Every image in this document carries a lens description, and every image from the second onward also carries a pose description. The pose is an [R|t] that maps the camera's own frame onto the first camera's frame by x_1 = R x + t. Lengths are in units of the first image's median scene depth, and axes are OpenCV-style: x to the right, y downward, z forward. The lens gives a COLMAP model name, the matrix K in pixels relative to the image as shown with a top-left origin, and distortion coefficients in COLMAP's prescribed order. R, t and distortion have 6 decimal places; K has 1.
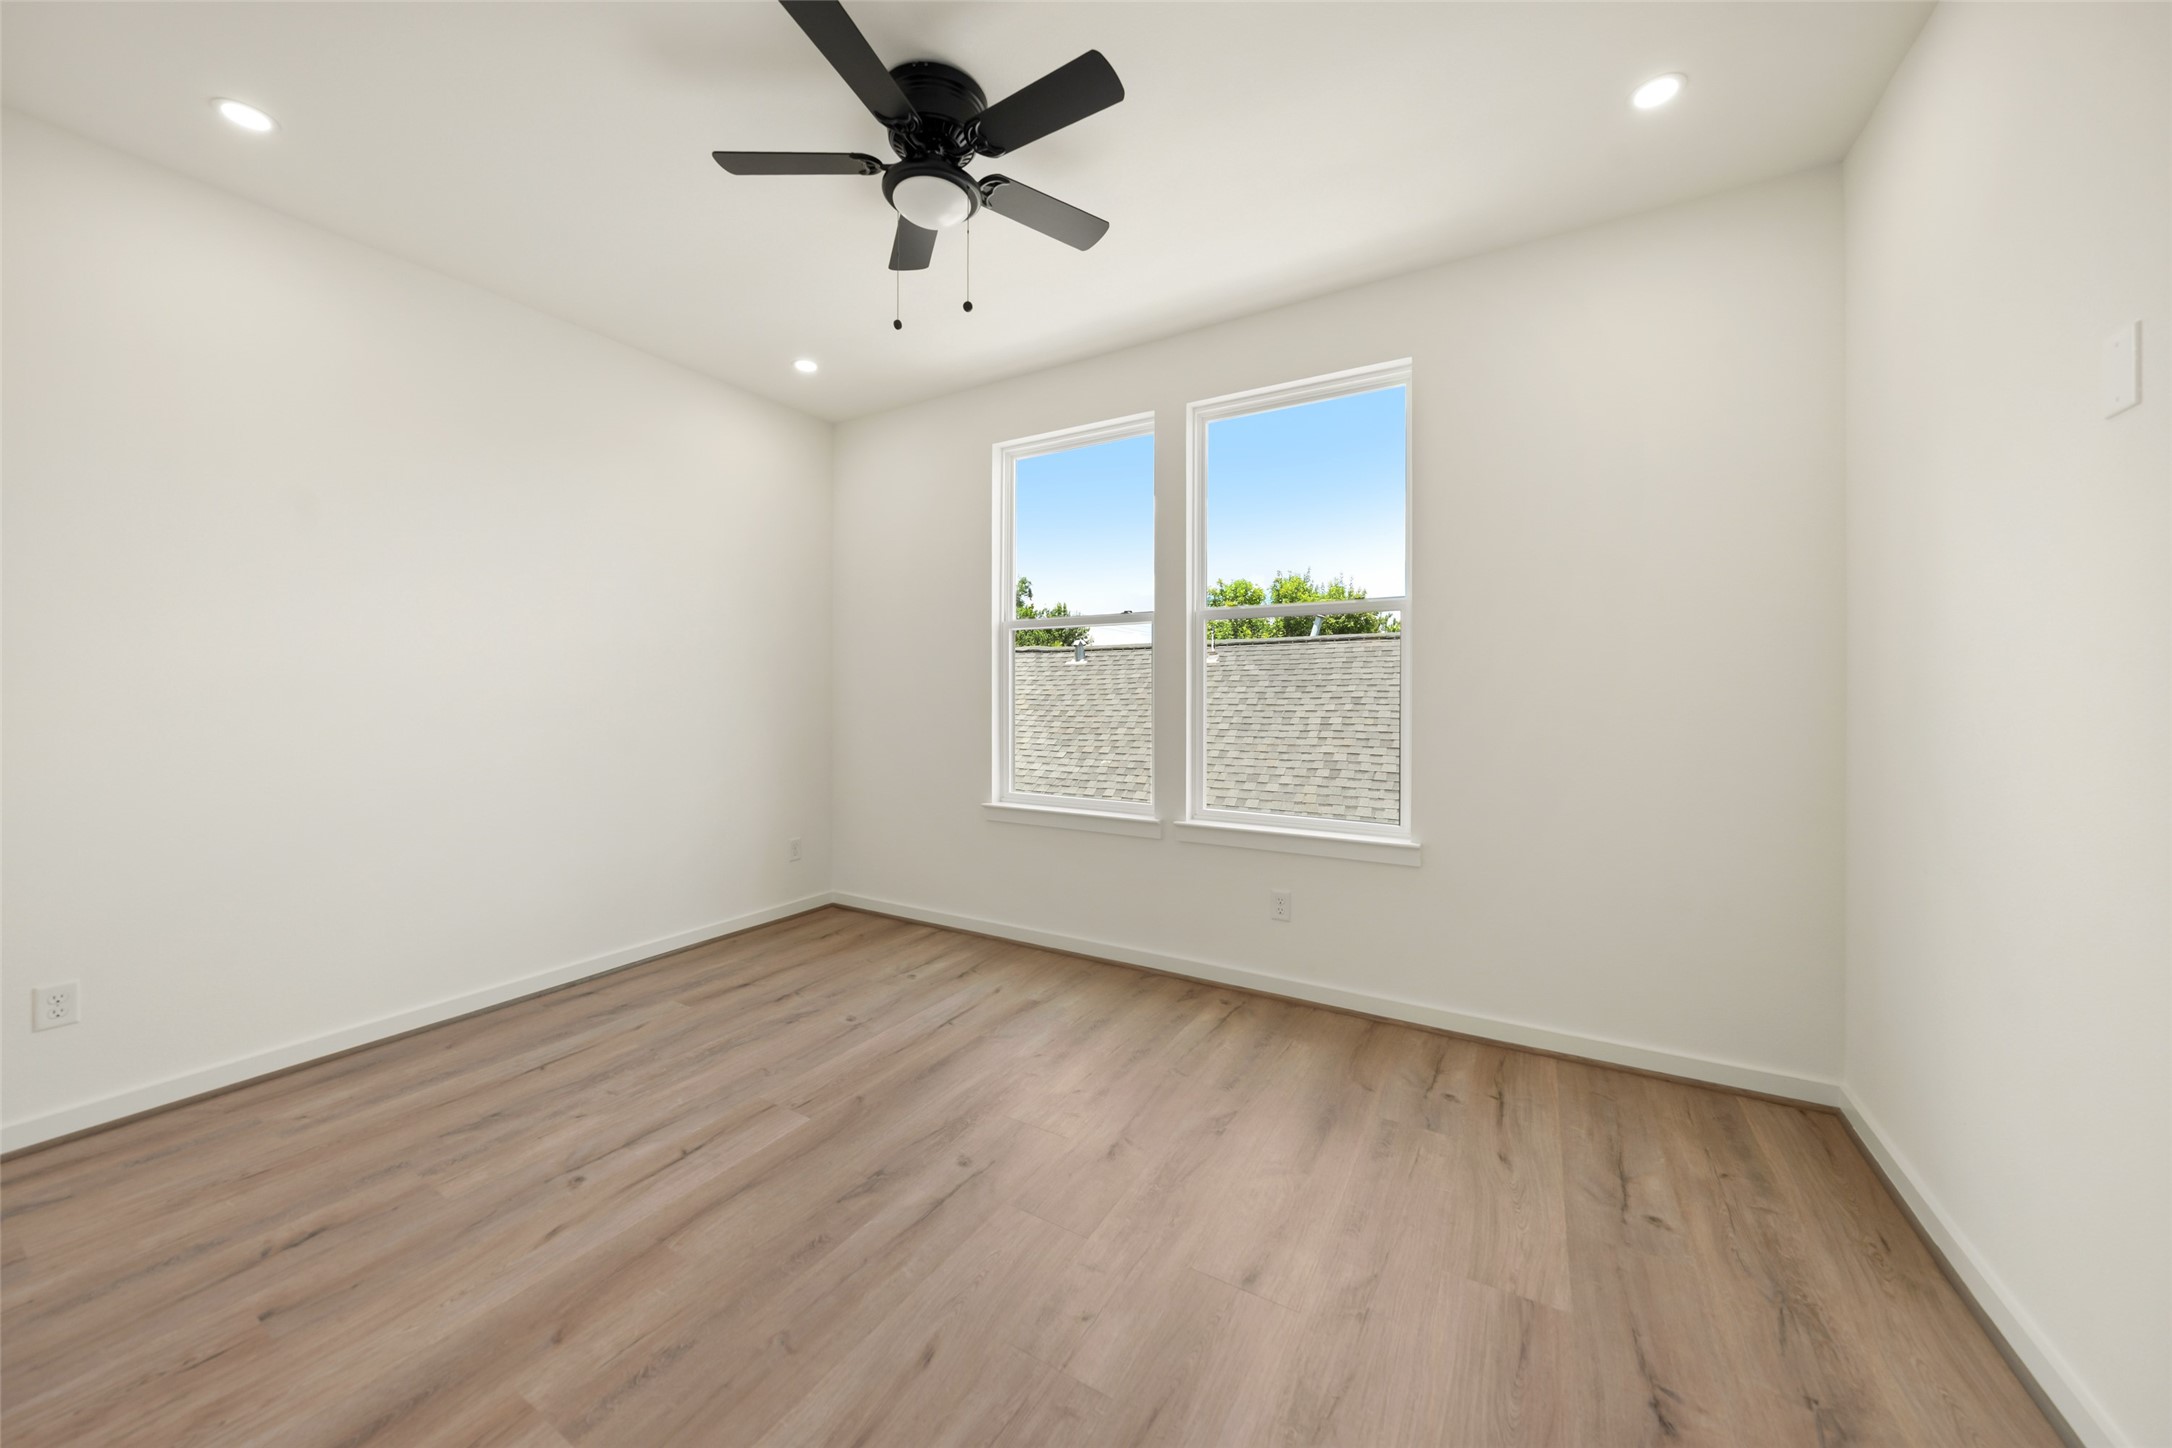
lens RADIAL K [[751.5, 0, 1075.6], [0, 751.5, 714.4], [0, 0, 1]] dist [-0.001792, -0.000011]
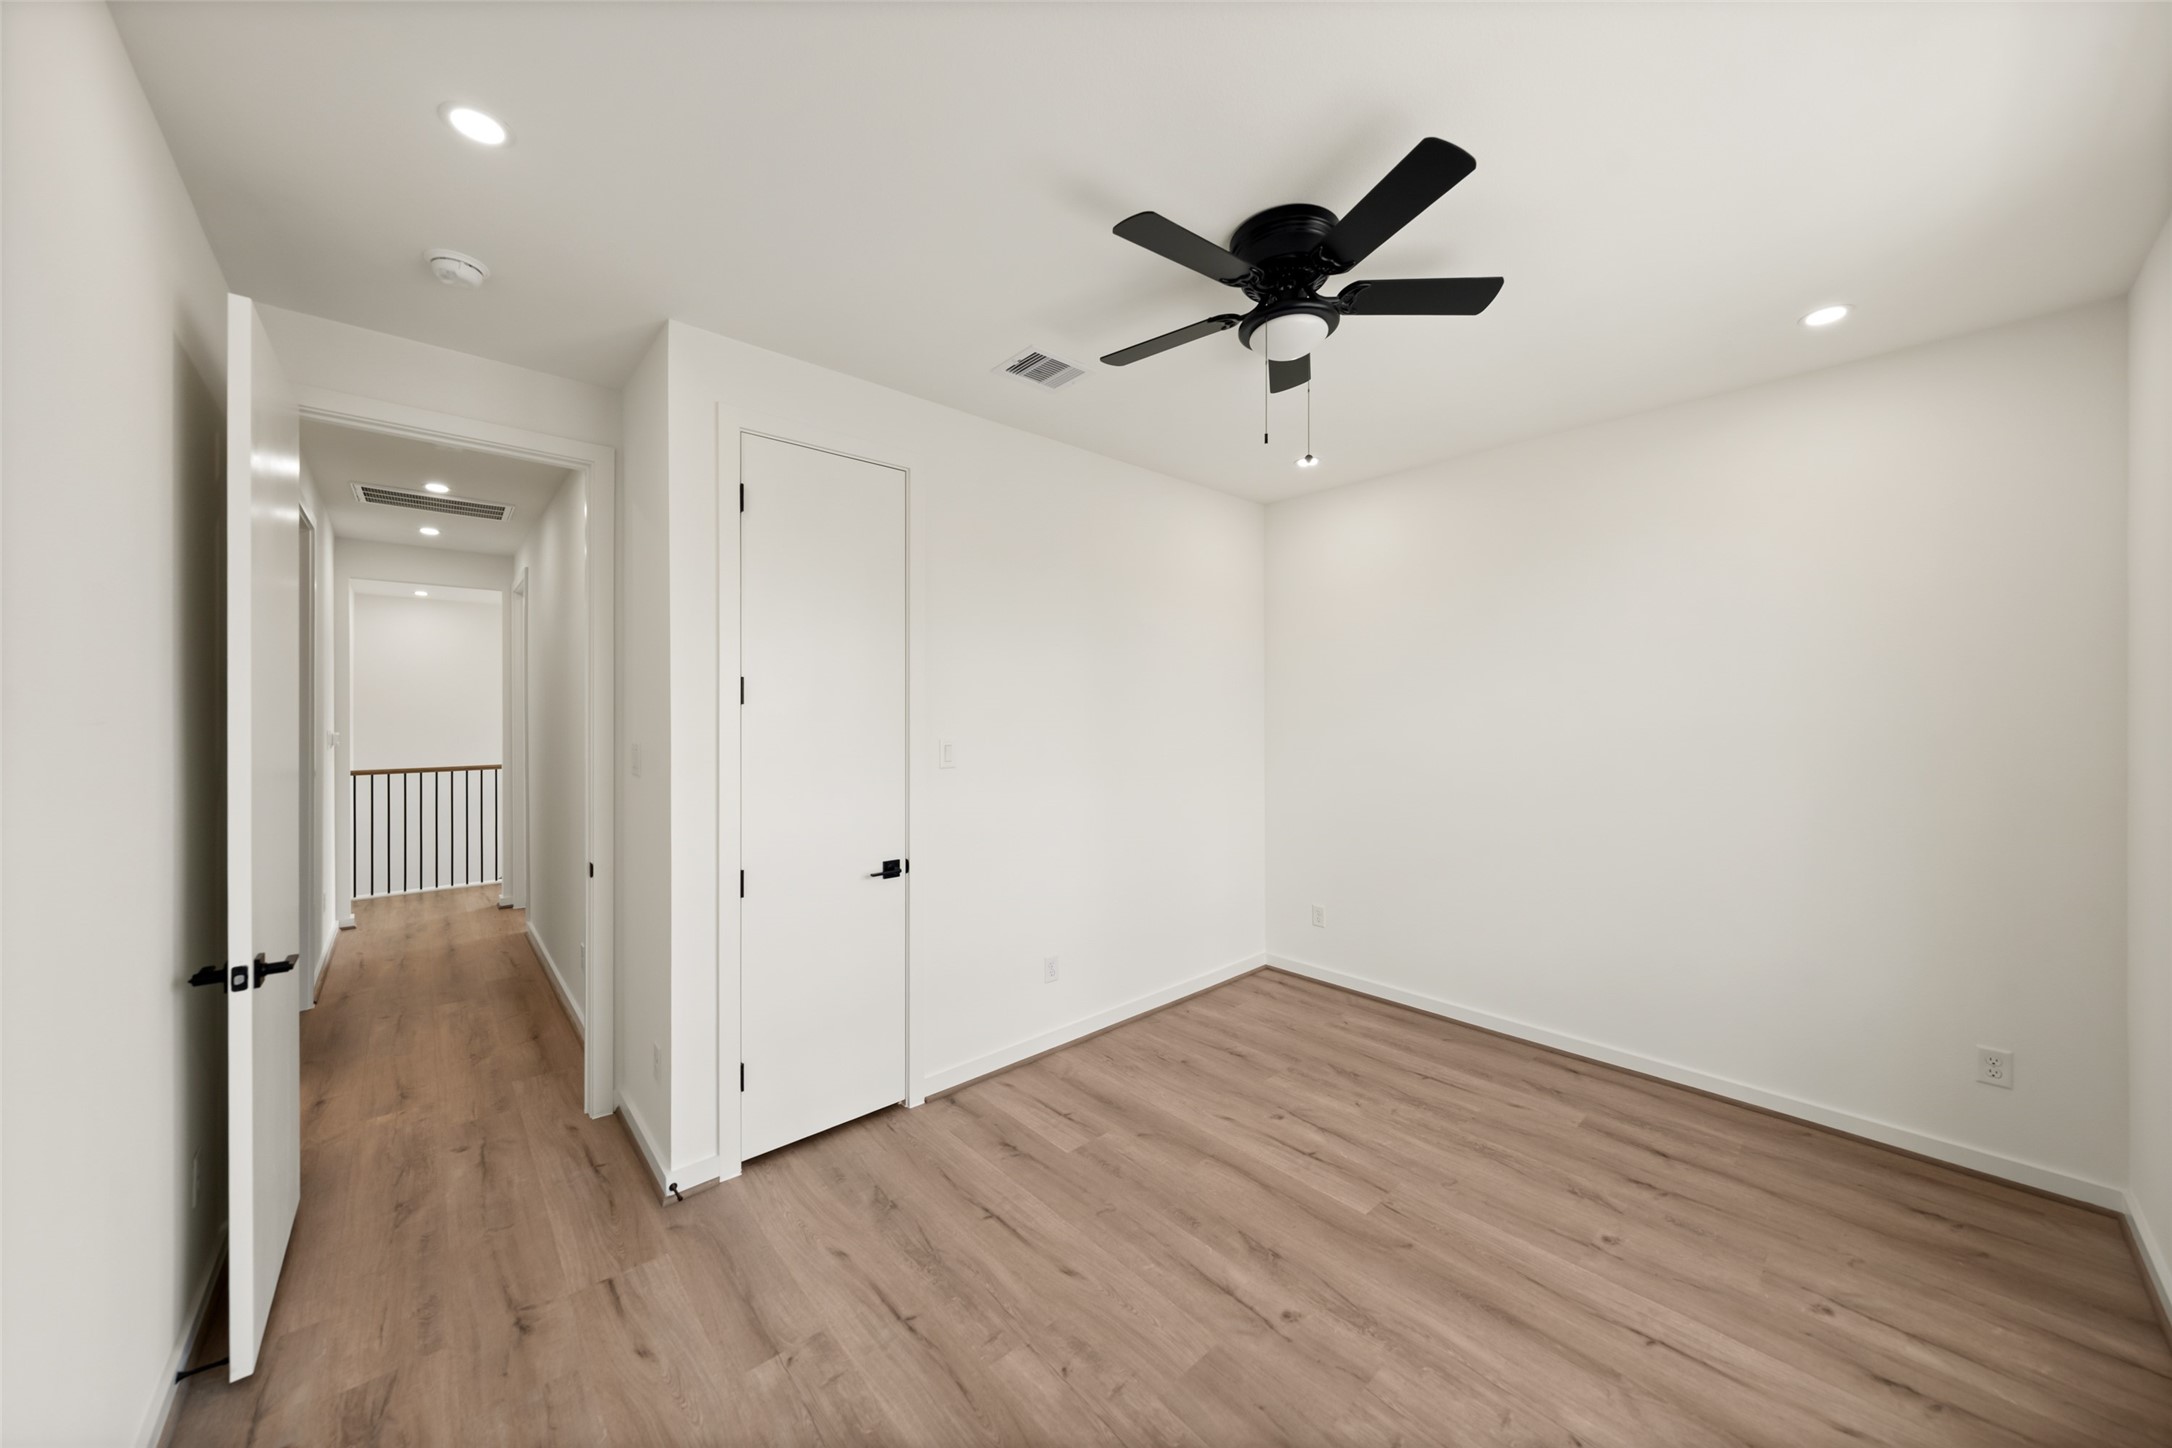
lens RADIAL K [[751.5, 0, 1077.9], [0, 751.5, 719.0], [0, 0, 1]] dist [-0.001792, -0.000011]
pose [[-0.293211, 0.005973, -0.956029, 0.679321], [-0.028869, 0.999469, 0.015098, -0.137760], [0.955612, 0.032026, -0.292883, 0.808000]]
